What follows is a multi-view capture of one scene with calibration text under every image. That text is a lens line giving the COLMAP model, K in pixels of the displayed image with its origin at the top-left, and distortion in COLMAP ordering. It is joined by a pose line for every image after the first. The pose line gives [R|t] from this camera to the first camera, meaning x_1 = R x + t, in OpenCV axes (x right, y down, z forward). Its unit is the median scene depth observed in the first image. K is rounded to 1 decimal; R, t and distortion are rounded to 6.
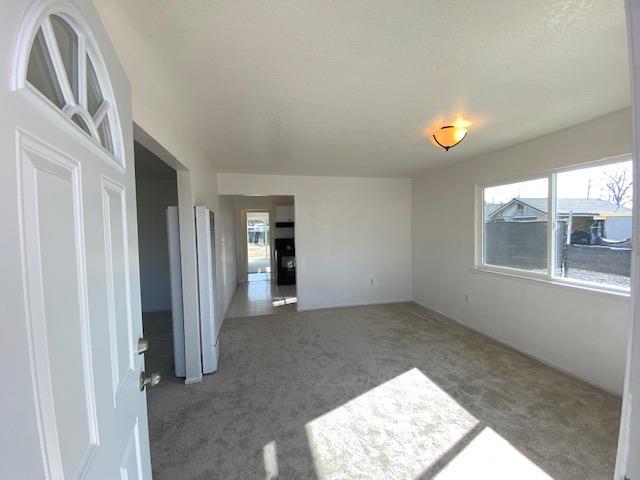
lens RADIAL K [[259.6, 0, 320.0], [0, 259.6, 240.0], [0, 0, 1]] dist [0.028983, -0.015112]
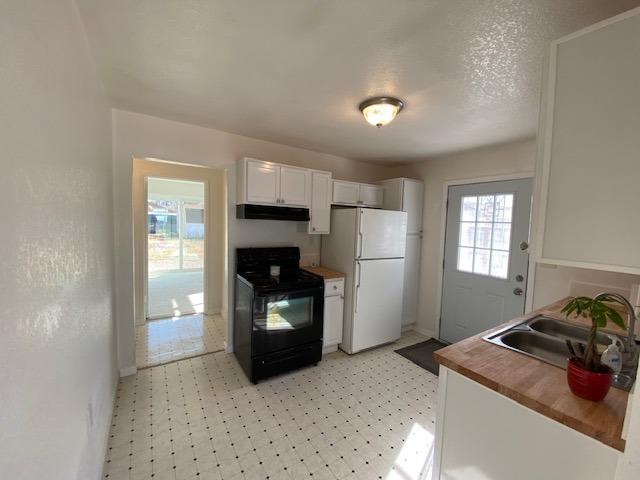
lens RADIAL K [[258.1, 0, 320.0], [0, 258.1, 240.0], [0, 0, 1]] dist [0.079502, -0.014589]
pose [[0.953163, 0.024018, 0.301503, -0.135111], [-0.032395, 0.999215, 0.022815, -0.022238], [-0.300718, -0.031513, 0.953192, 0.467493]]
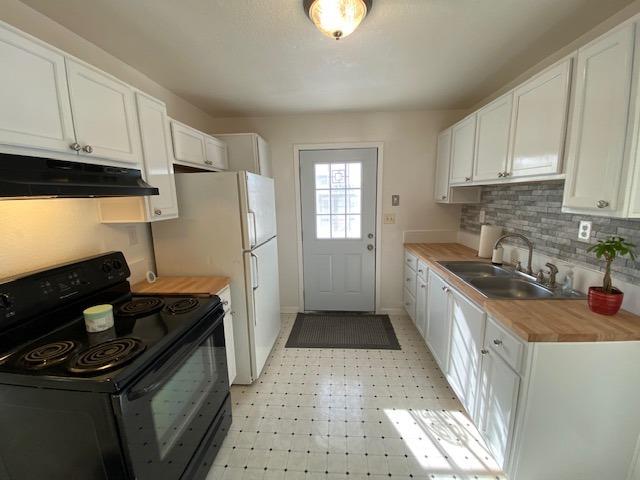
lens RADIAL K [[258.0, 0, 321.4], [0, 258.0, 238.1], [0, 0, 1]] dist [0.010720, -0.014755]
pose [[0.328358, -0.151429, 0.932336, -0.172789], [0.059532, 0.988421, 0.139572, -0.028795], [-0.942675, 0.009675, 0.333571, 0.643446]]
